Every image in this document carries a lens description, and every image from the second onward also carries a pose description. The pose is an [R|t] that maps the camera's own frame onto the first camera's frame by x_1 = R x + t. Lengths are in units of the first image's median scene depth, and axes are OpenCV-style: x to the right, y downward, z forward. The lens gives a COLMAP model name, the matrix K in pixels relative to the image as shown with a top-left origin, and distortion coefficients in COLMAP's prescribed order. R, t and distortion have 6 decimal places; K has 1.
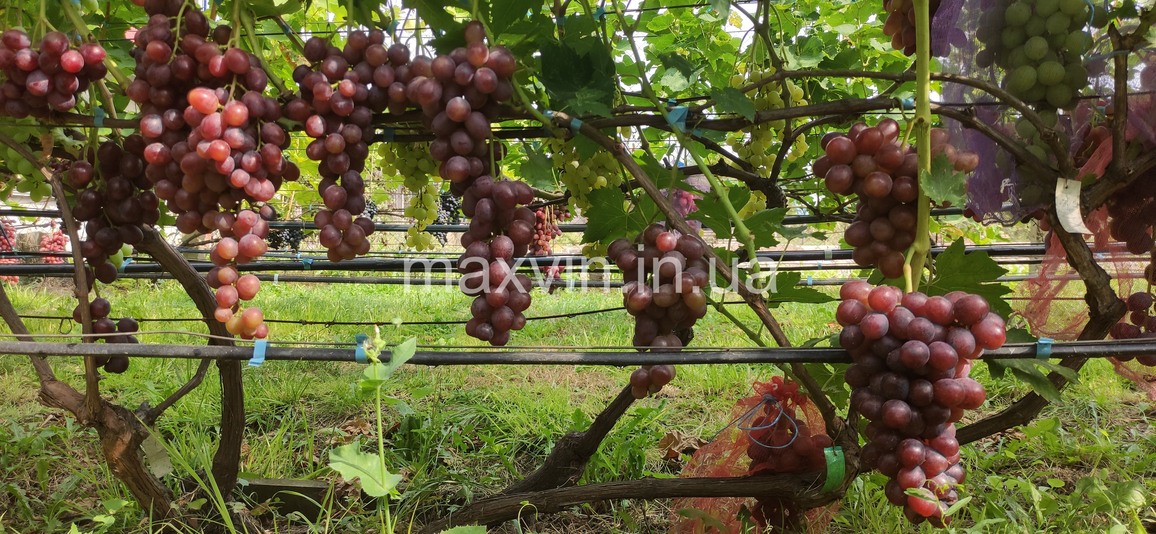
lens RADIAL K [[880.5, 0, 558.8], [0, 880.5, 287.7], [0, 0, 1]] dist [0.048858, -0.064574]
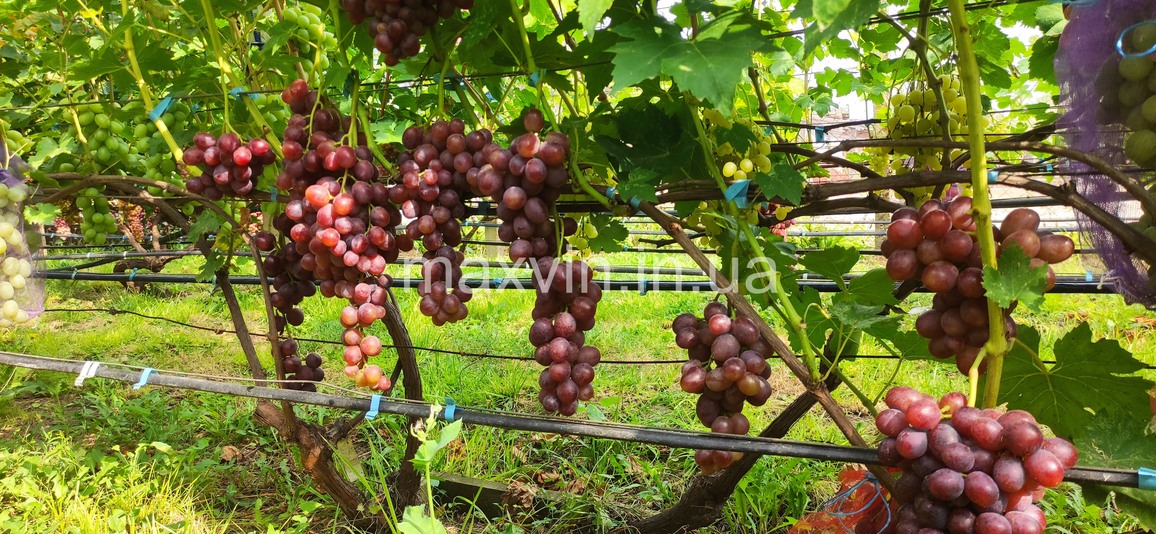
lens RADIAL K [[882.1, 0, 578.0], [0, 882.1, 267.0], [0, 0, 1]] dist [0.053966, -0.083089]
pose [[0.927585, 0.009485, -0.373491, 0.342644], [0.014066, 0.998082, 0.060282, -0.177140], [0.373347, -0.061170, 0.925673, 0.044090]]
